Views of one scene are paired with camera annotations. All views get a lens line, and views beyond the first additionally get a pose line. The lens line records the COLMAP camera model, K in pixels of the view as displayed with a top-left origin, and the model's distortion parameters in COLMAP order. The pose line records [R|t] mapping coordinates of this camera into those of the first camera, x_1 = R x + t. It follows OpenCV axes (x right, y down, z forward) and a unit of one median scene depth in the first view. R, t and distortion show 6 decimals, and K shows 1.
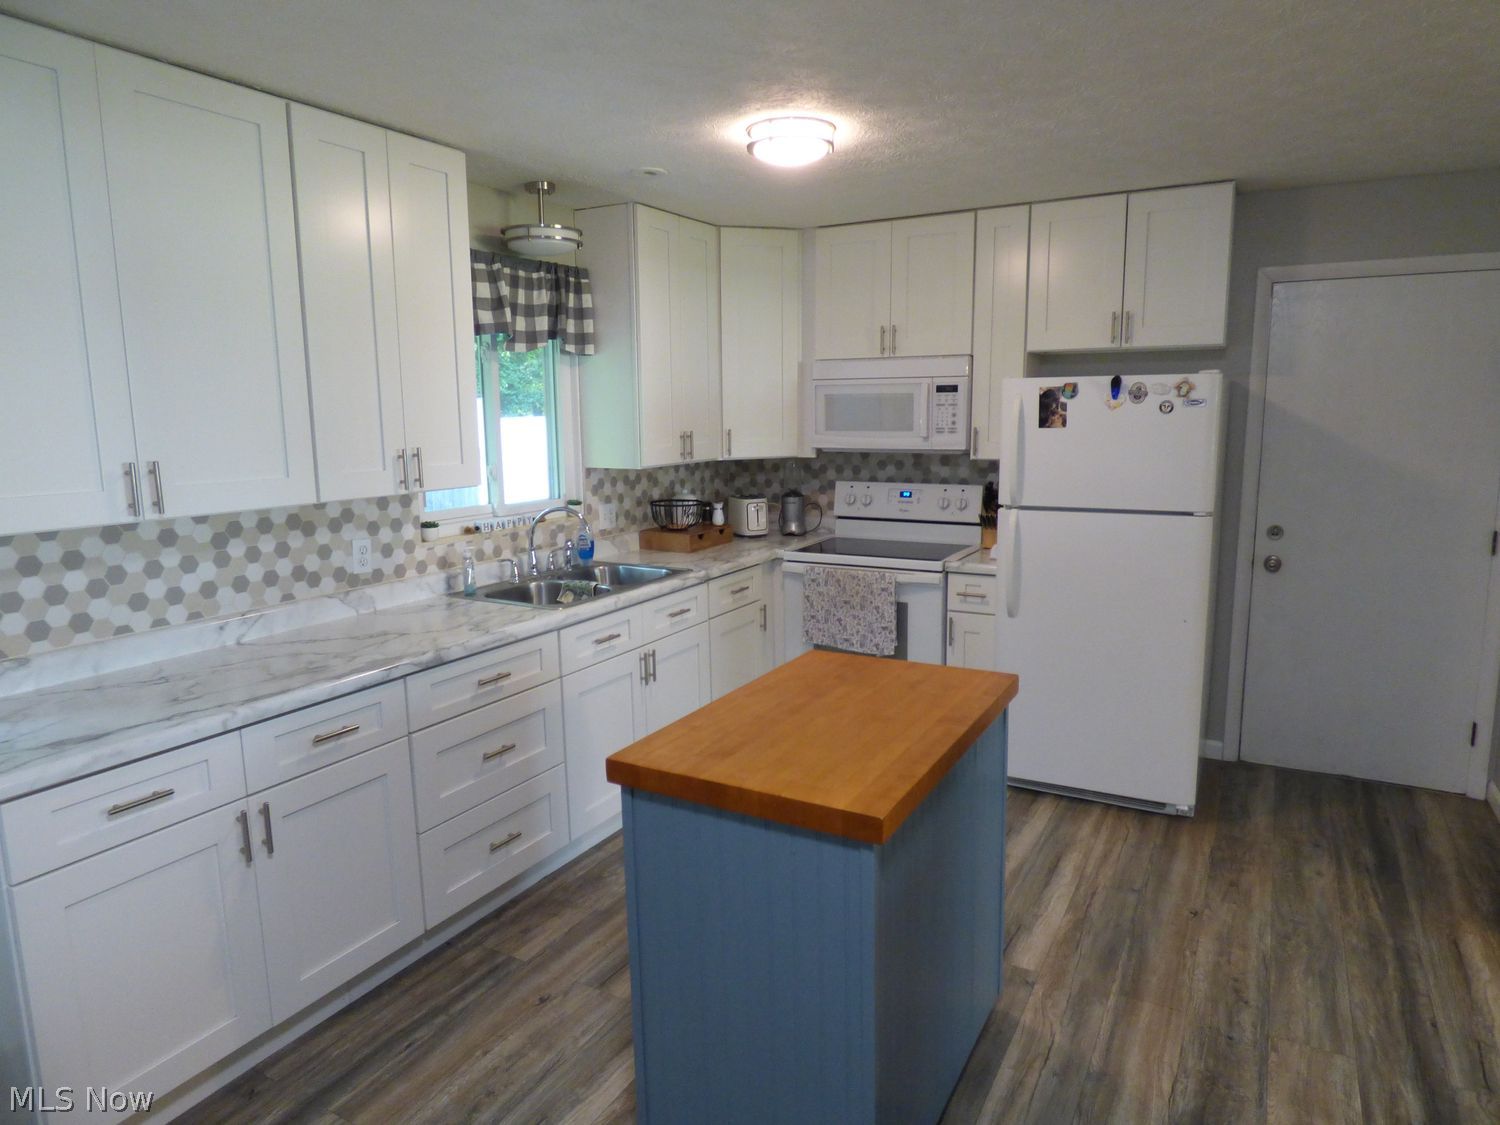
lens RADIAL K [[917.8, 0, 758.2], [0, 917.8, 567.0], [0, 0, 1]] dist [-0.009589, 0.007176]
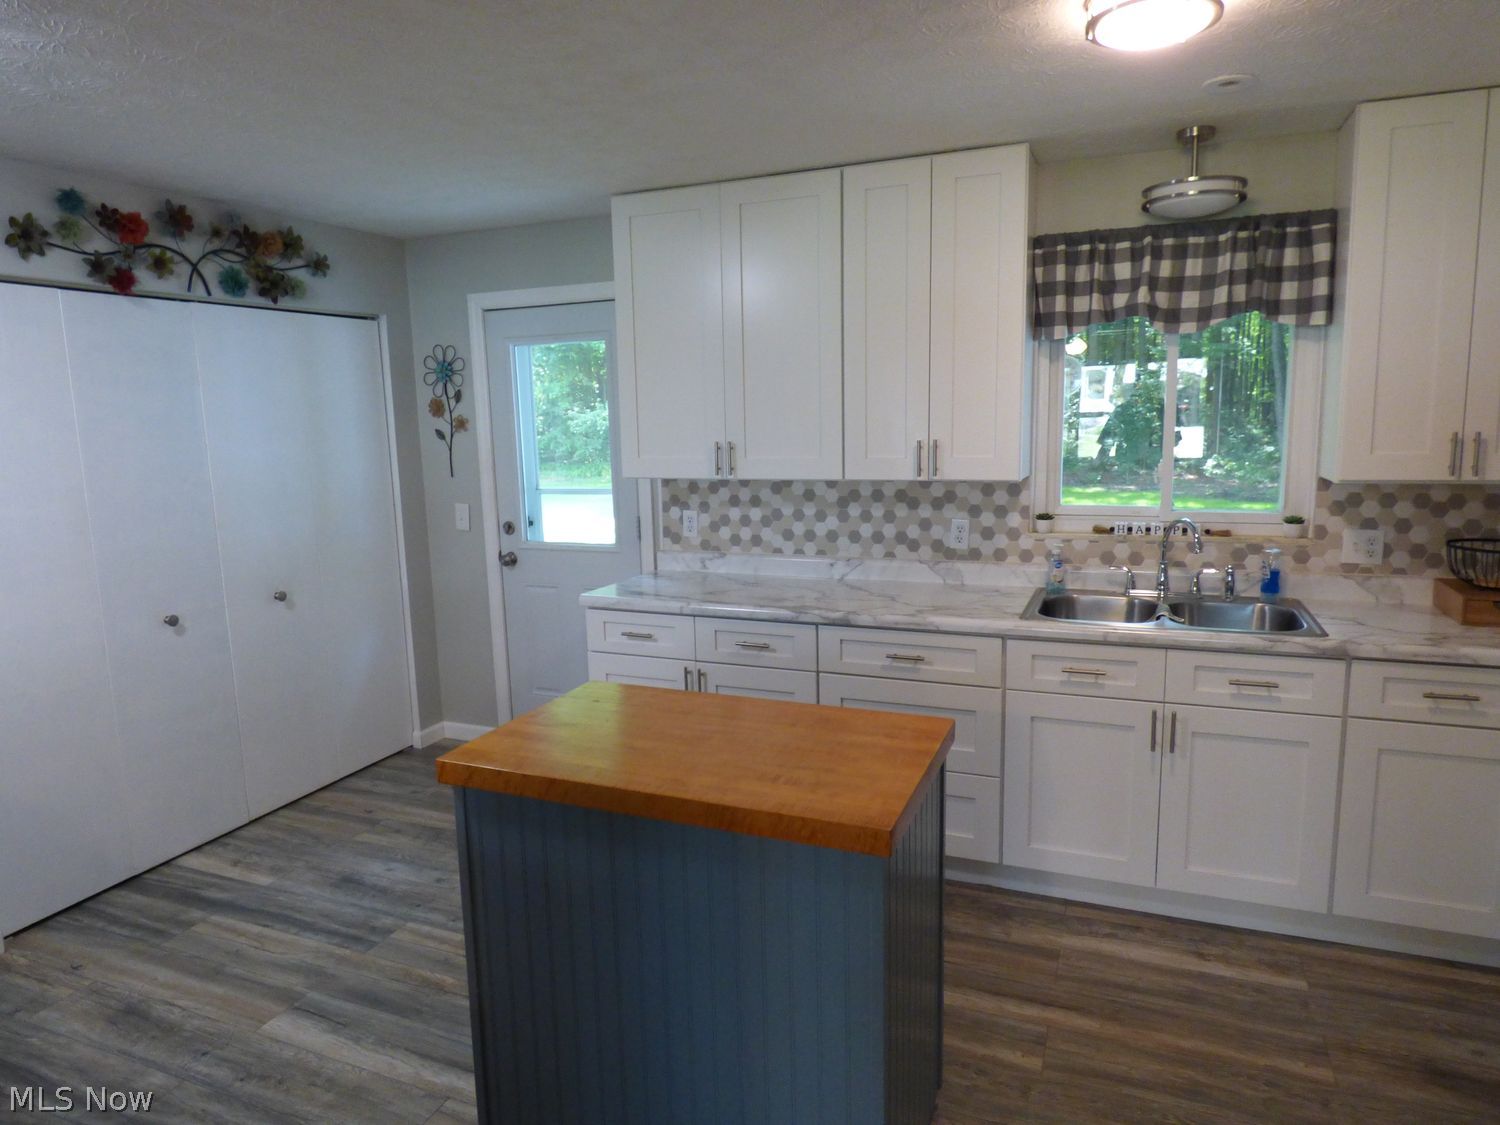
lens RADIAL K [[917.8, 0, 754.1], [0, 917.8, 560.2], [0, 0, 1]] dist [-0.009589, 0.007176]
pose [[0.125429, 0.166440, -0.978042, 0.636483], [-0.147573, 0.977990, 0.147505, -0.107472], [0.981066, 0.125831, 0.147231, 0.575920]]
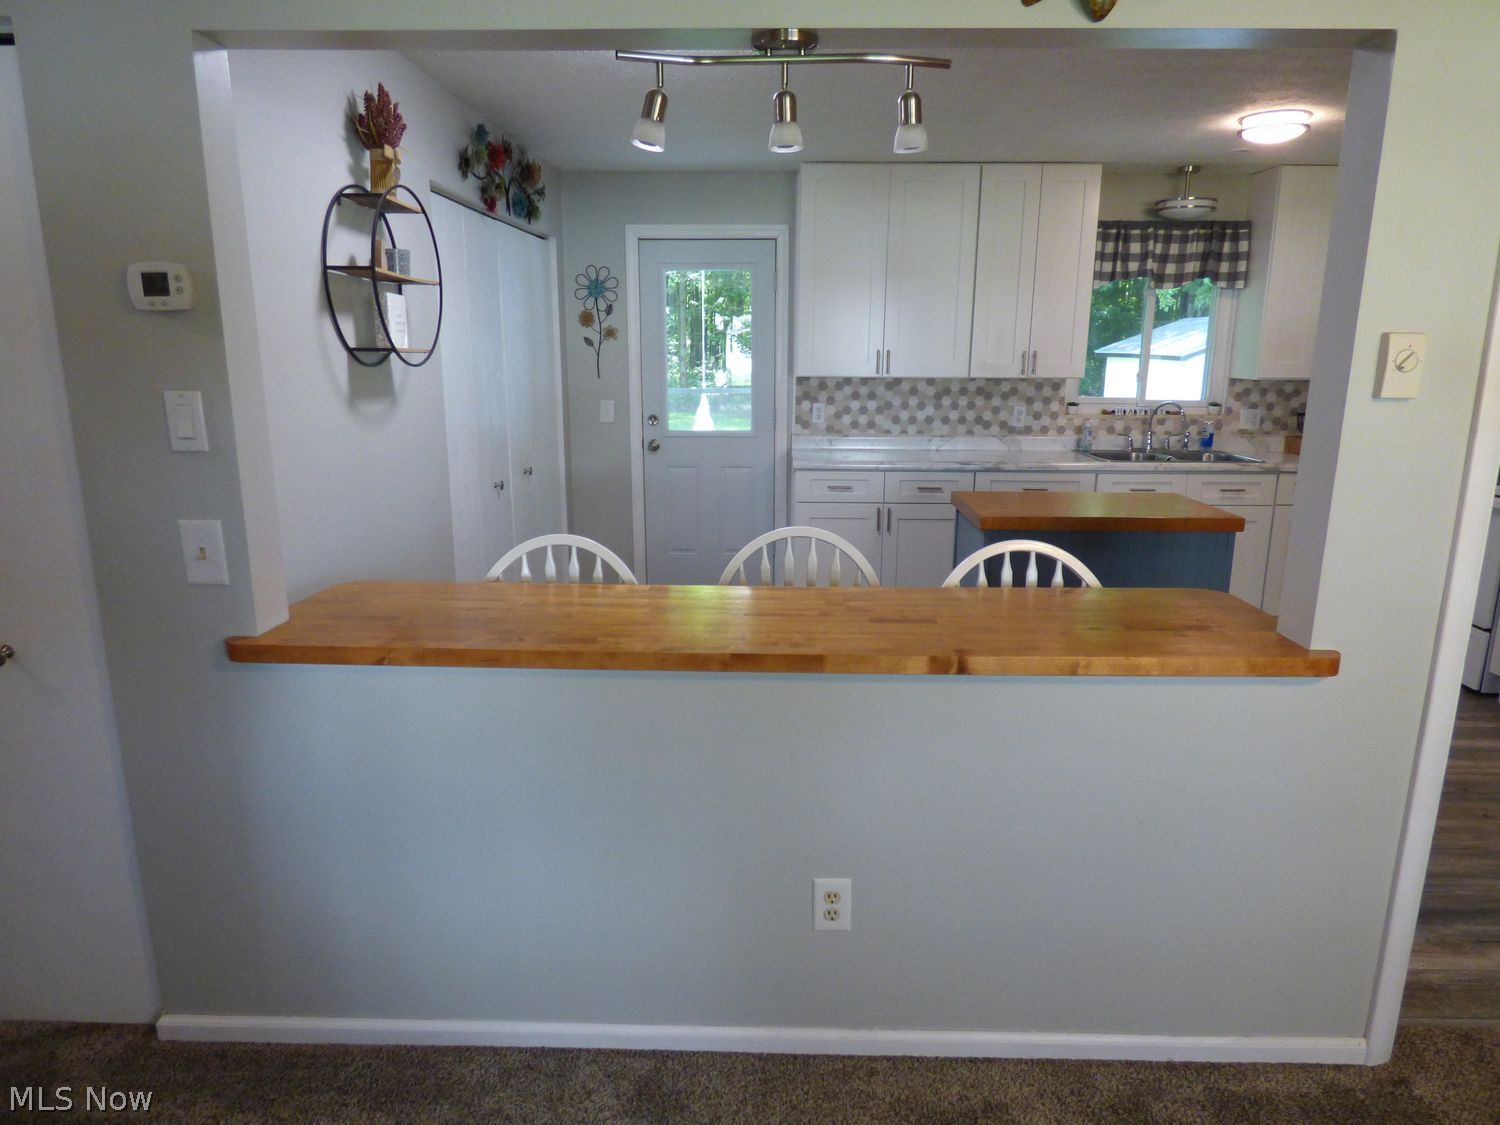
lens RADIAL K [[917.8, 0, 755.1], [0, 917.8, 553.3], [0, 0, 1]] dist [-0.009589, 0.007176]
pose [[0.468803, 0.206988, -0.858708, 0.835015], [-0.160649, 0.975922, 0.147537, 0.062259], [0.868571, 0.068785, 0.490767, -0.239096]]
